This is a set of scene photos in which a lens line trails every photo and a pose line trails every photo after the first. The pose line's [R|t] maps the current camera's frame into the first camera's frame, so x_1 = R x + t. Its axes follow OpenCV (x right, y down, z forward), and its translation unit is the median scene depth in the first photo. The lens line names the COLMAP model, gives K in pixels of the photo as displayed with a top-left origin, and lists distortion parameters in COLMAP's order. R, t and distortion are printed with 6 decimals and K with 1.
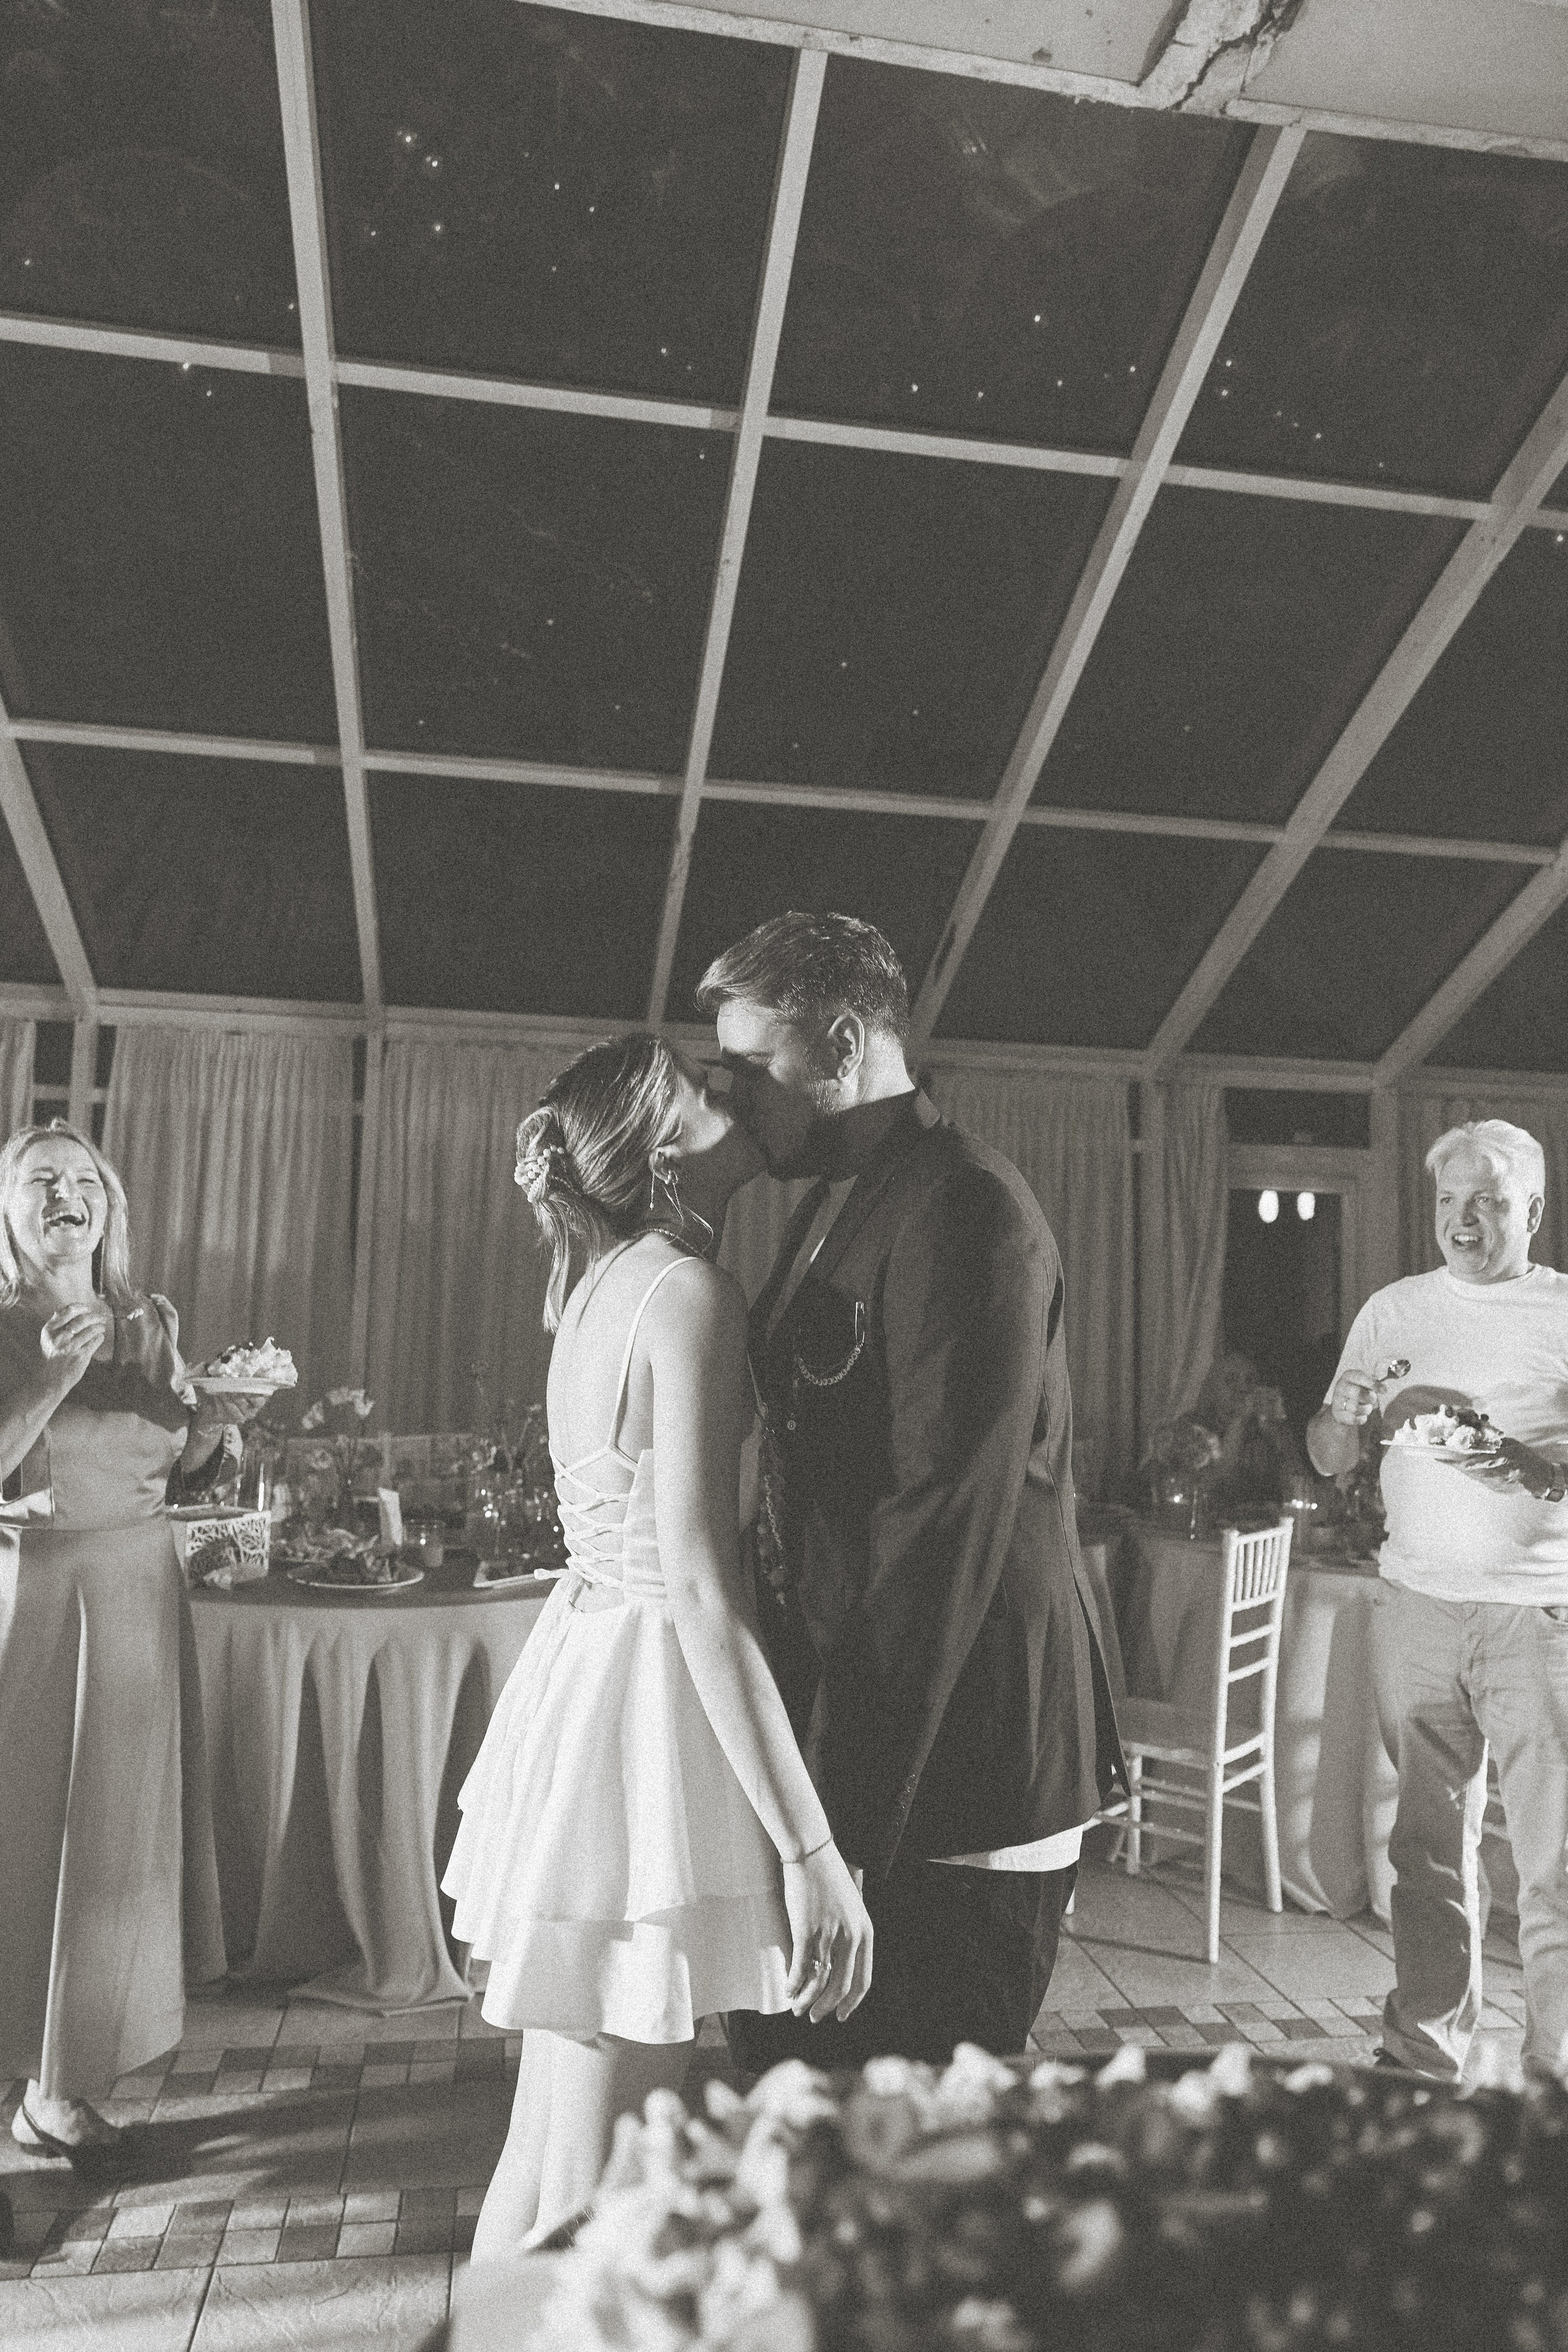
lens RADIAL K [[1613.5, 0, 796.1], [0, 1613.5, 1158.3], [0, 0, 1]] dist [-0.004263, 0.007040]
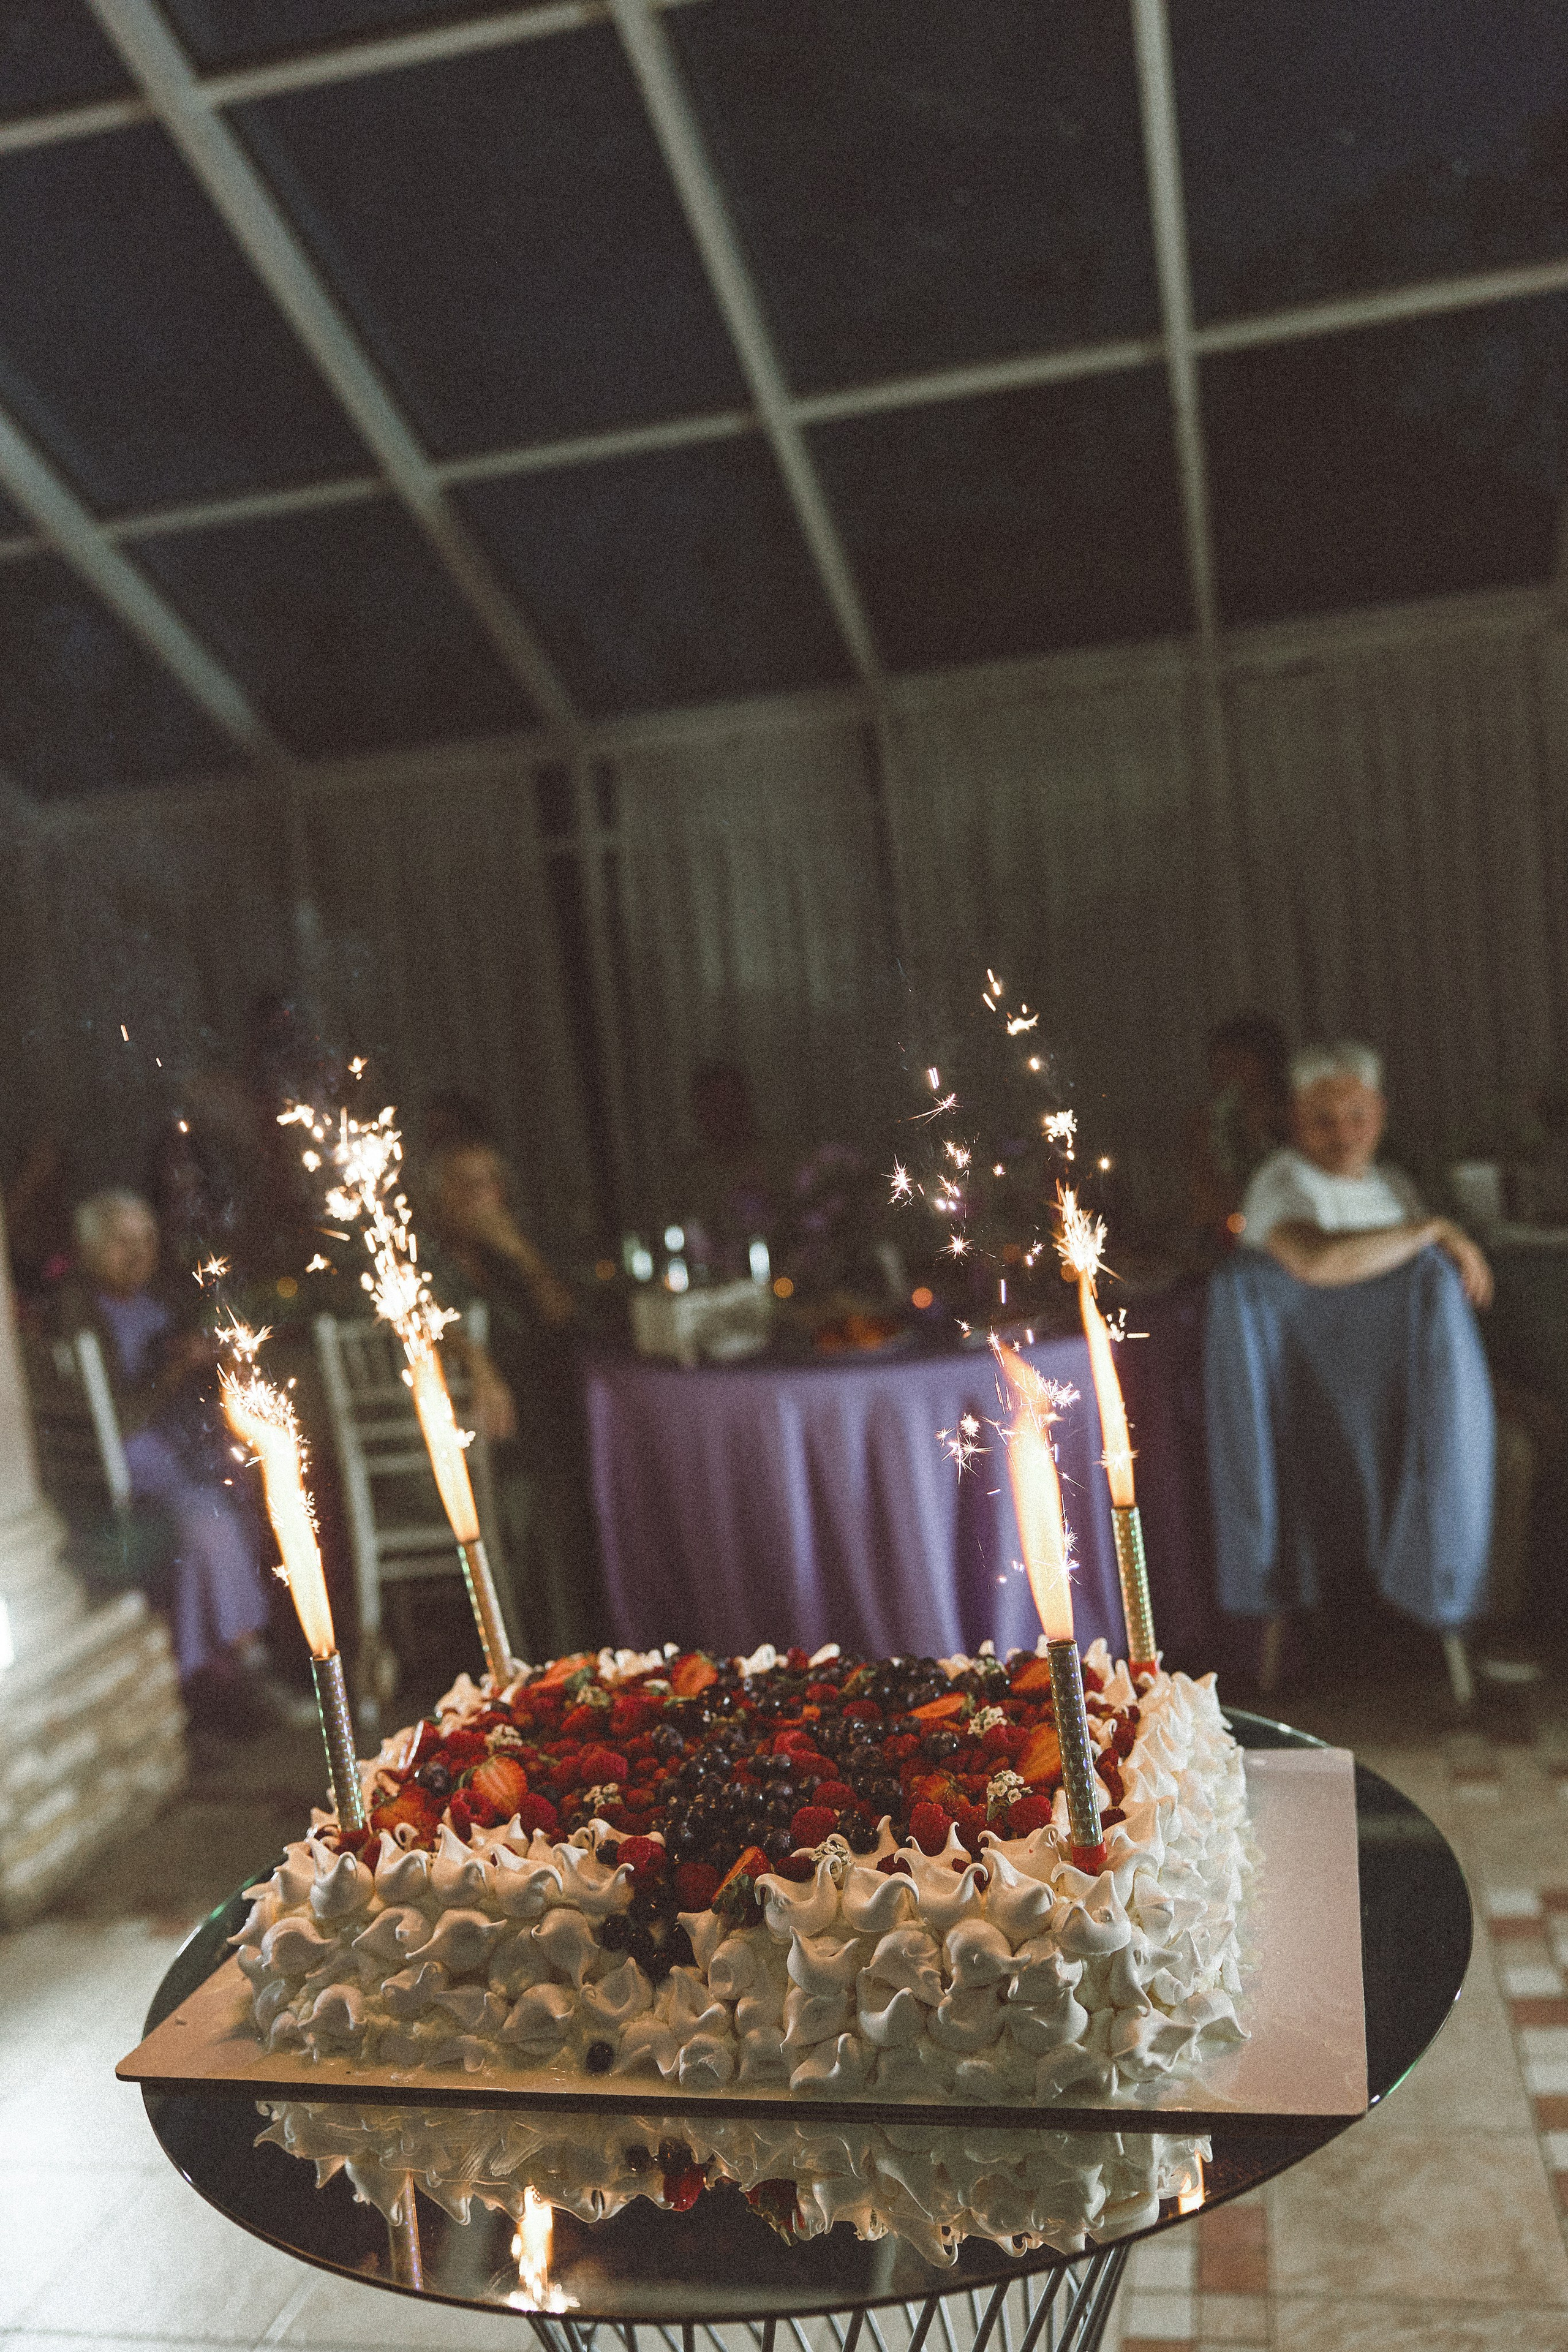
lens RADIAL K [[2102.1, 0, 760.7], [0, 2102.1, 1159.0], [0, 0, 1]] dist [-0.016159, 0.021000]
pose [[0.912603, -0.099336, -0.396596, 0.115019], [0.169716, 0.974553, 0.146433, -0.026268], [0.371958, -0.200944, 0.906239, -0.091152]]
